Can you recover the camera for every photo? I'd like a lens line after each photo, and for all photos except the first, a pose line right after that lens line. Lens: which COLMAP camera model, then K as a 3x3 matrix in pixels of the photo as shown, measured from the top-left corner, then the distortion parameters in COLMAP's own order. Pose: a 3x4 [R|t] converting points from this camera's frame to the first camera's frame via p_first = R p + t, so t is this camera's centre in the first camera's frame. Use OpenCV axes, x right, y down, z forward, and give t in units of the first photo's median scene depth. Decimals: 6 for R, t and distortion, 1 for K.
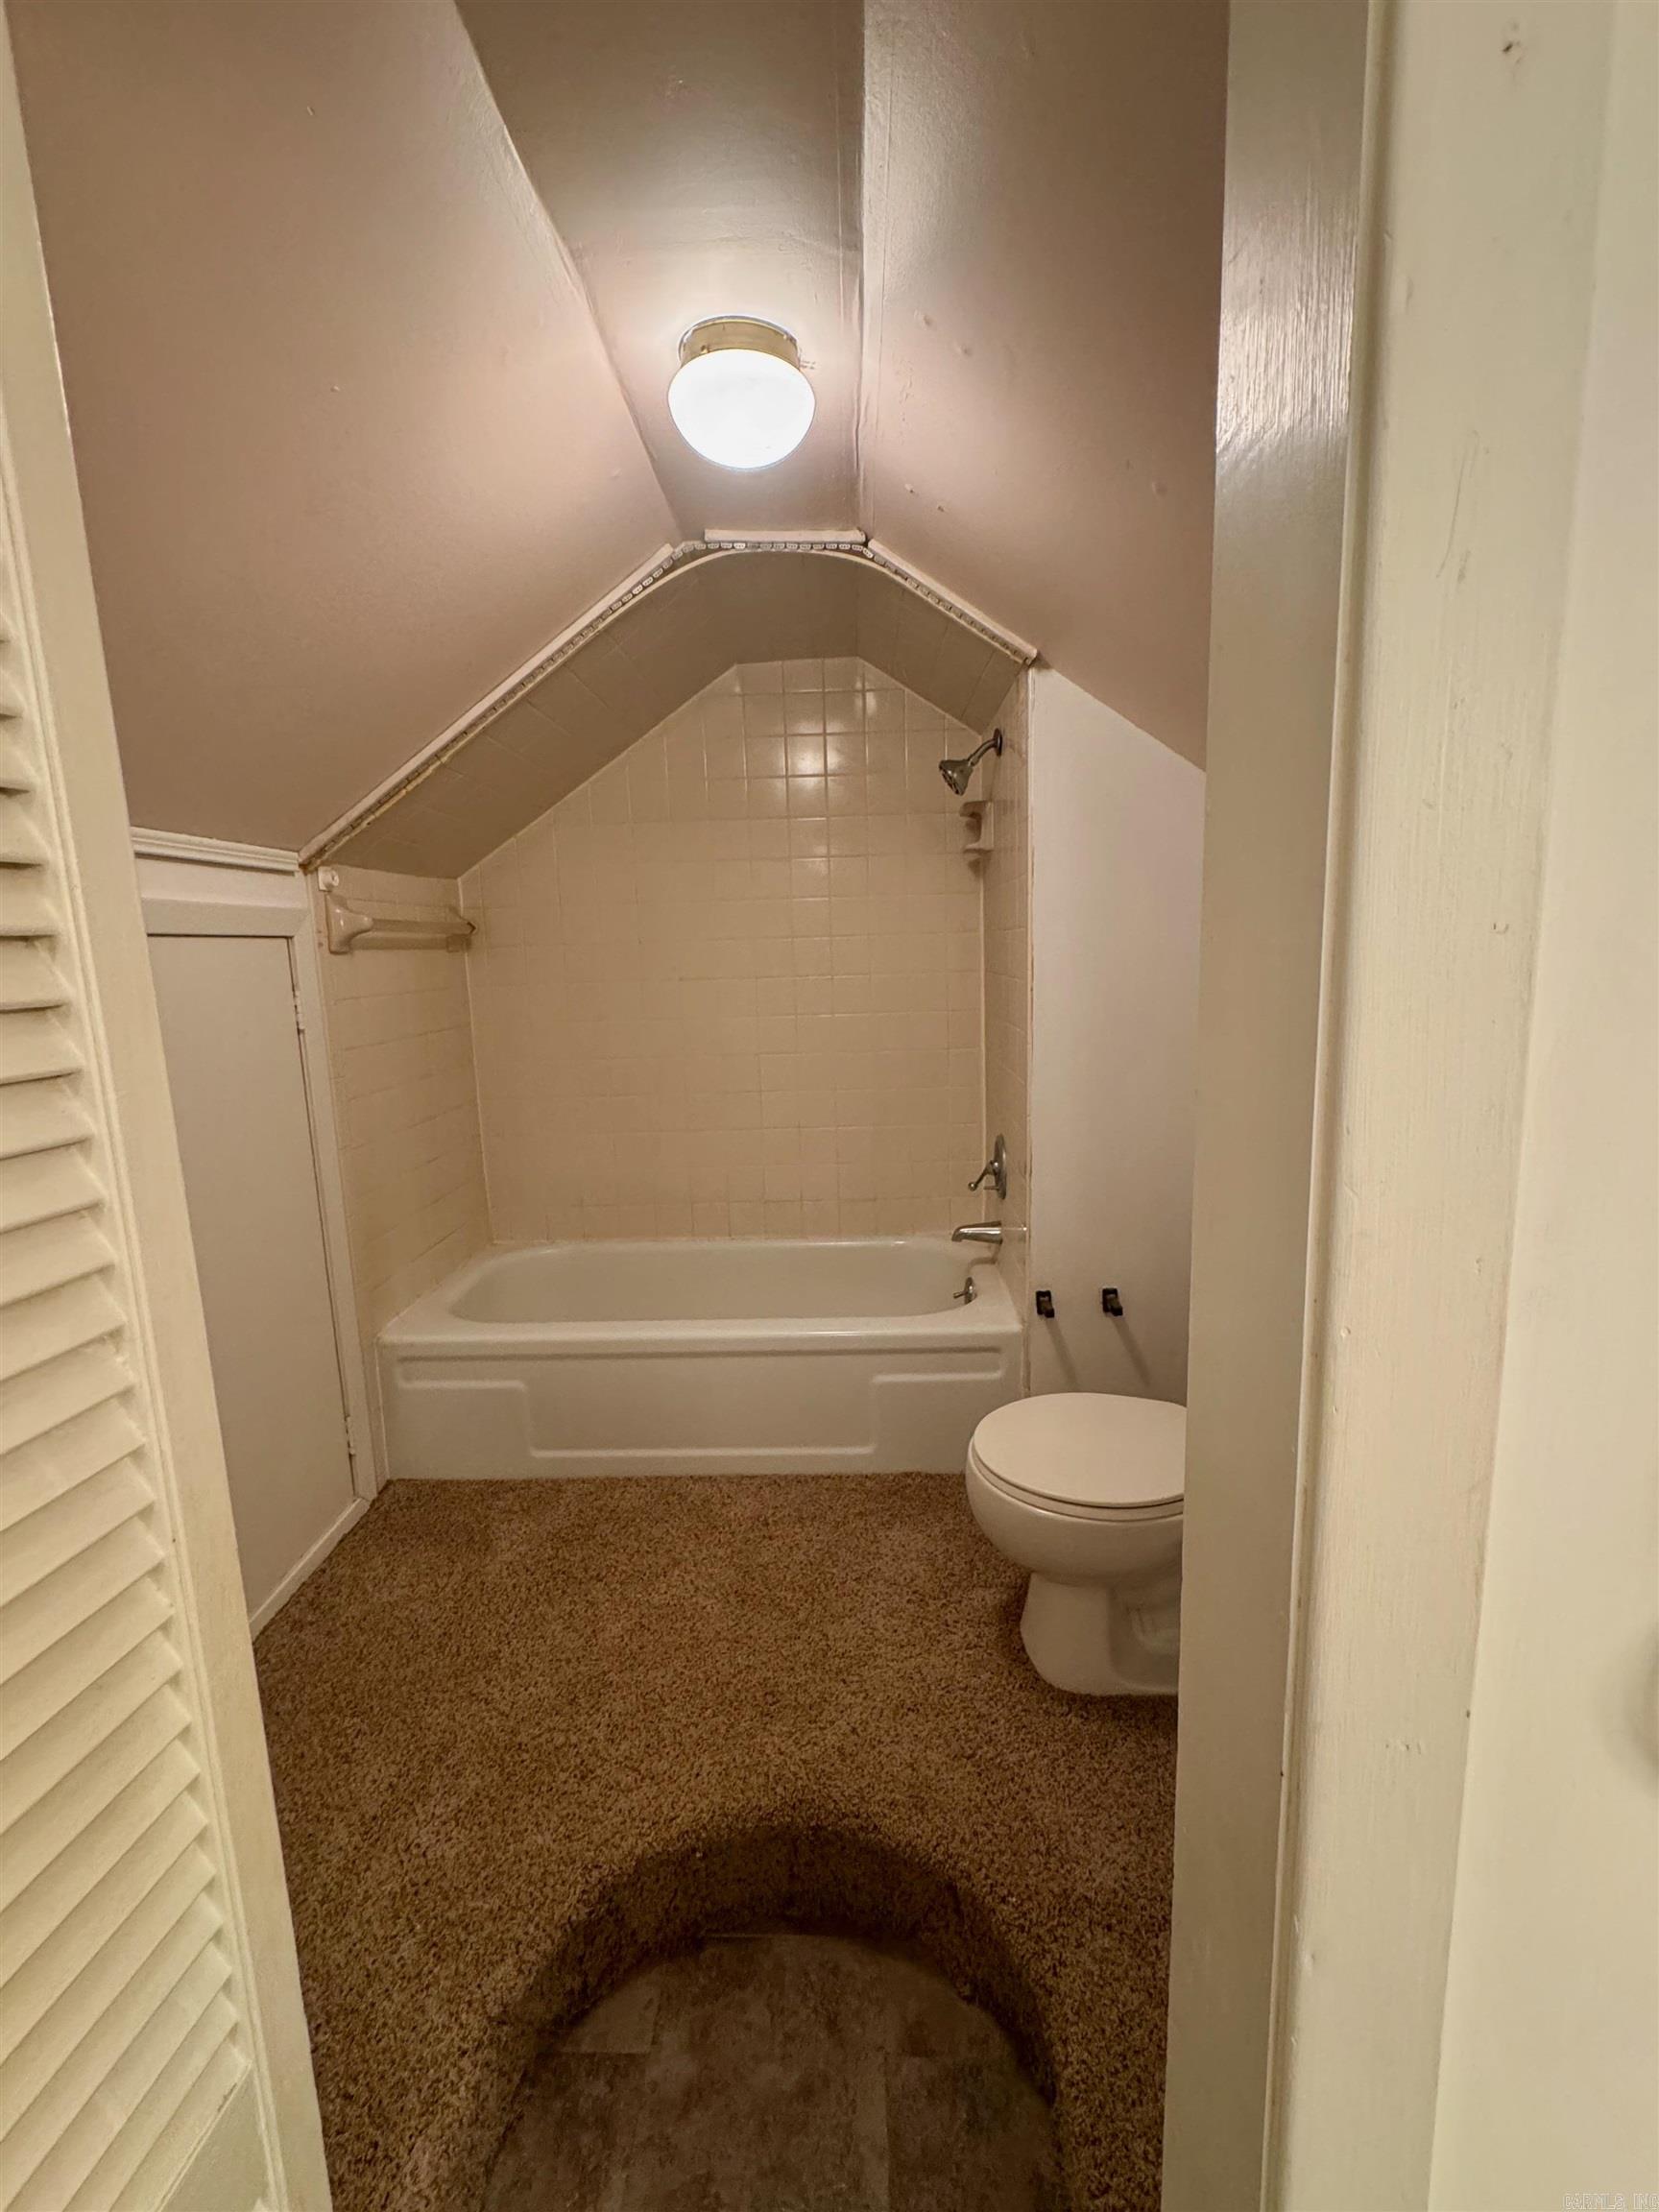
lens RADIAL K [[971.0, 0, 829.5], [0, 971.0, 1106.0], [0, 0, 1]] dist [-0.000213, 0.000234]
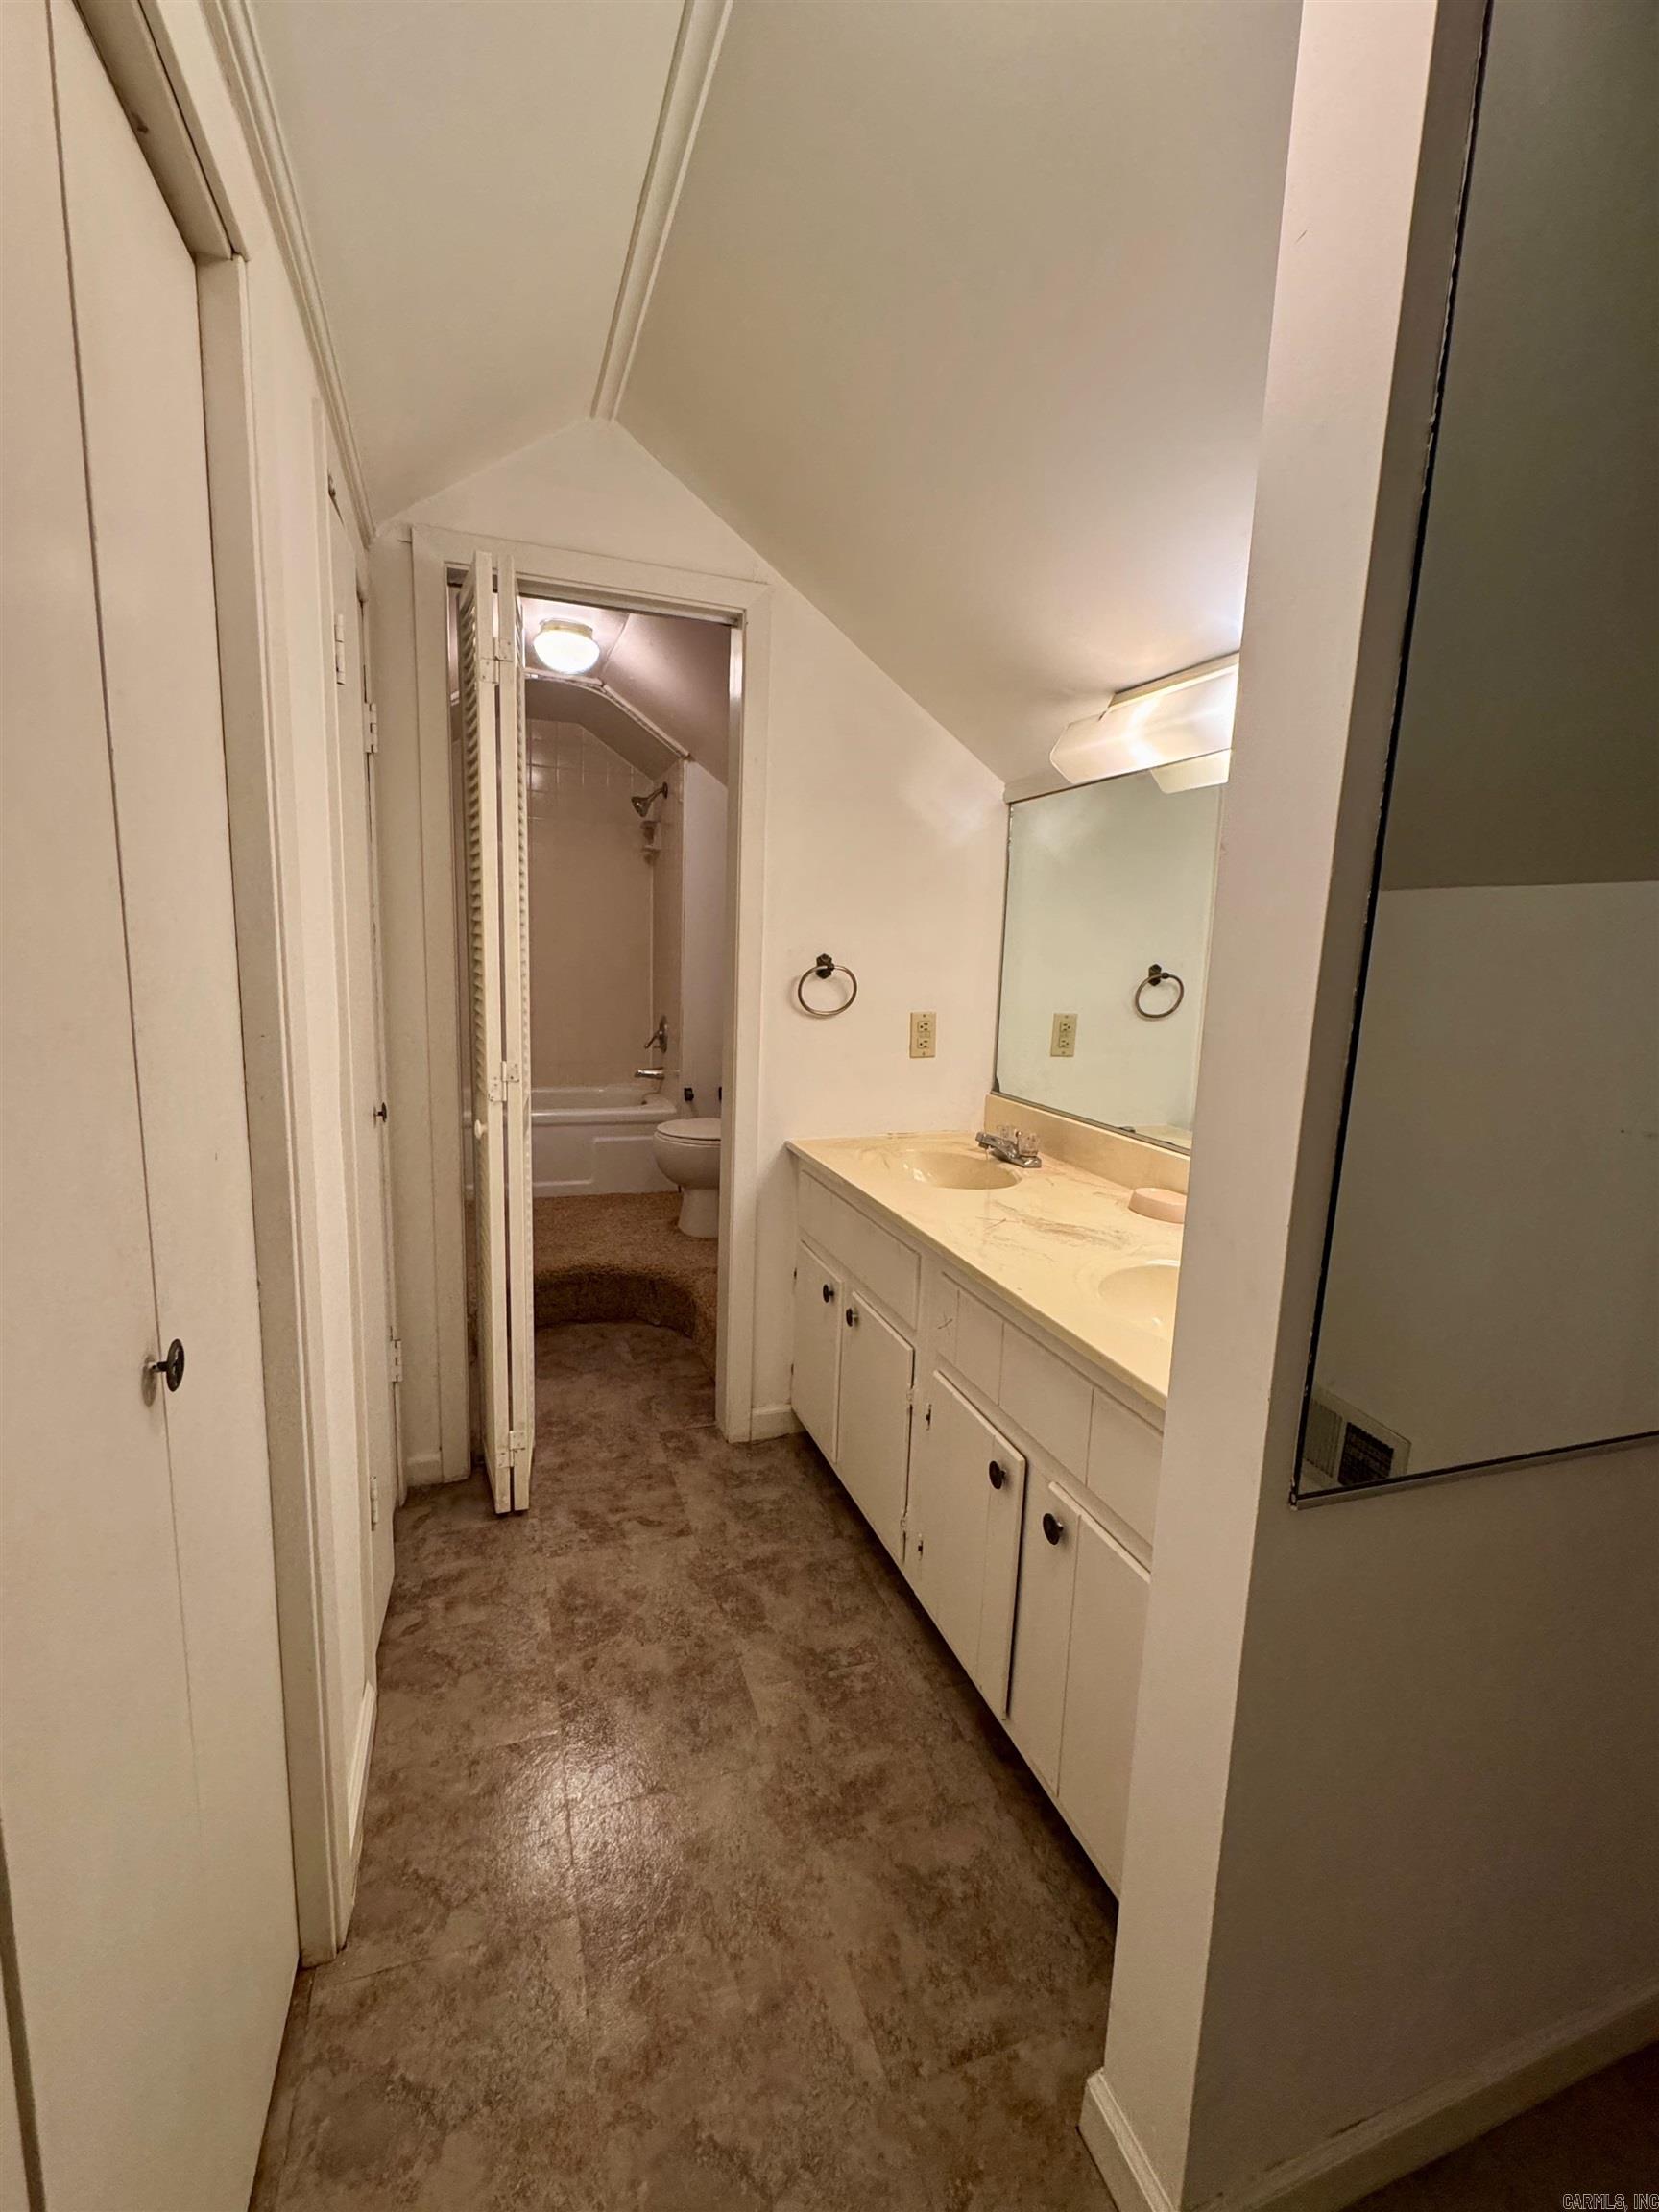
lens RADIAL K [[971.0, 0, 829.5], [0, 971.0, 1106.0], [0, 0, 1]] dist [-0.000213, 0.000234]
pose [[0.931942, 0.008912, 0.362498, -0.185362], [-0.008882, 0.999959, -0.001748, 0.204421], [-0.362499, -0.001591, 0.931983, -0.768451]]
